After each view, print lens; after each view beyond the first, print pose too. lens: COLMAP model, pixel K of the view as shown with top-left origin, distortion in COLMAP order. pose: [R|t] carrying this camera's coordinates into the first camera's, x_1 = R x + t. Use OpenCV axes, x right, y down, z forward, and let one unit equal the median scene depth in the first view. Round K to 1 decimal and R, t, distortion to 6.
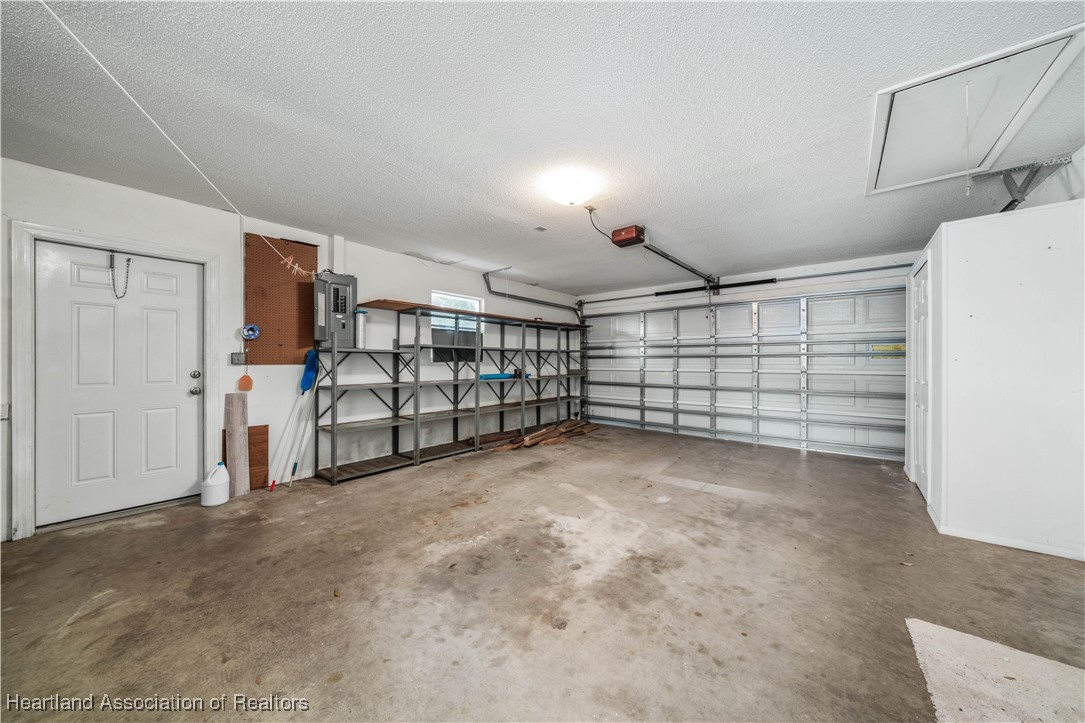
lens RADIAL K [[379.5, 0, 530.7], [0, 379.5, 362.8], [0, 0, 1]] dist [-0.005912, -0.000064]
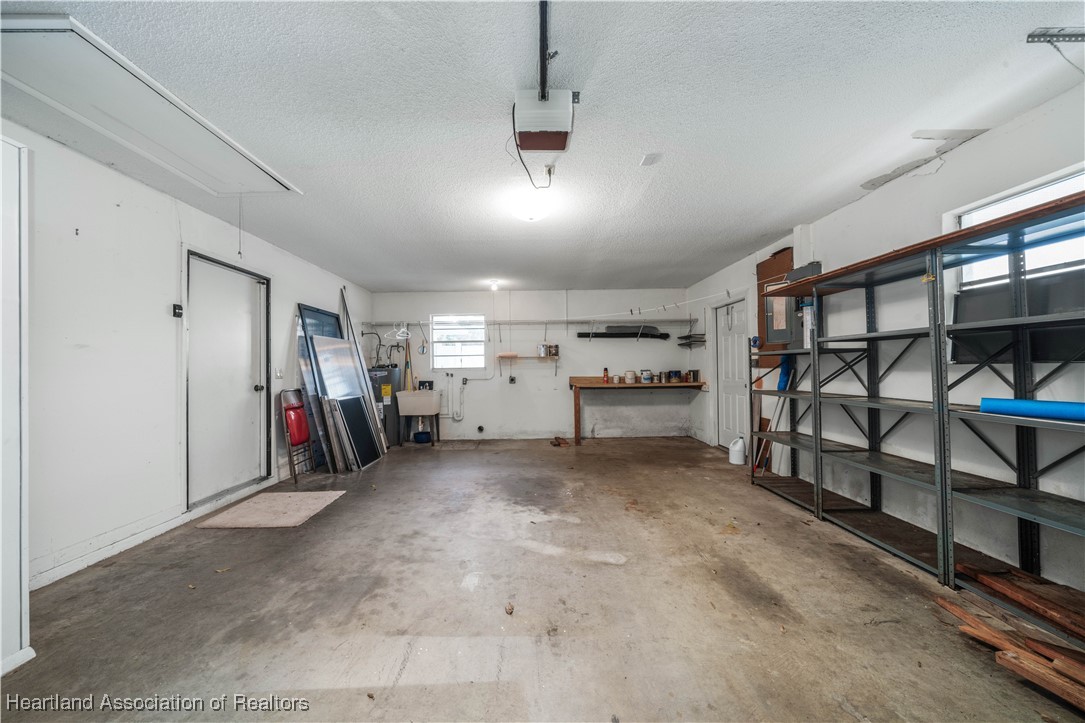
lens RADIAL K [[379.5, 0, 530.7], [0, 379.5, 362.8], [0, 0, 1]] dist [-0.005912, -0.000064]
pose [[-0.767449, -0.001600, -0.641108, 0.686482], [0.008459, 0.999885, -0.012620, -0.001970], [0.641054, -0.015108, -0.767347, 1.569122]]
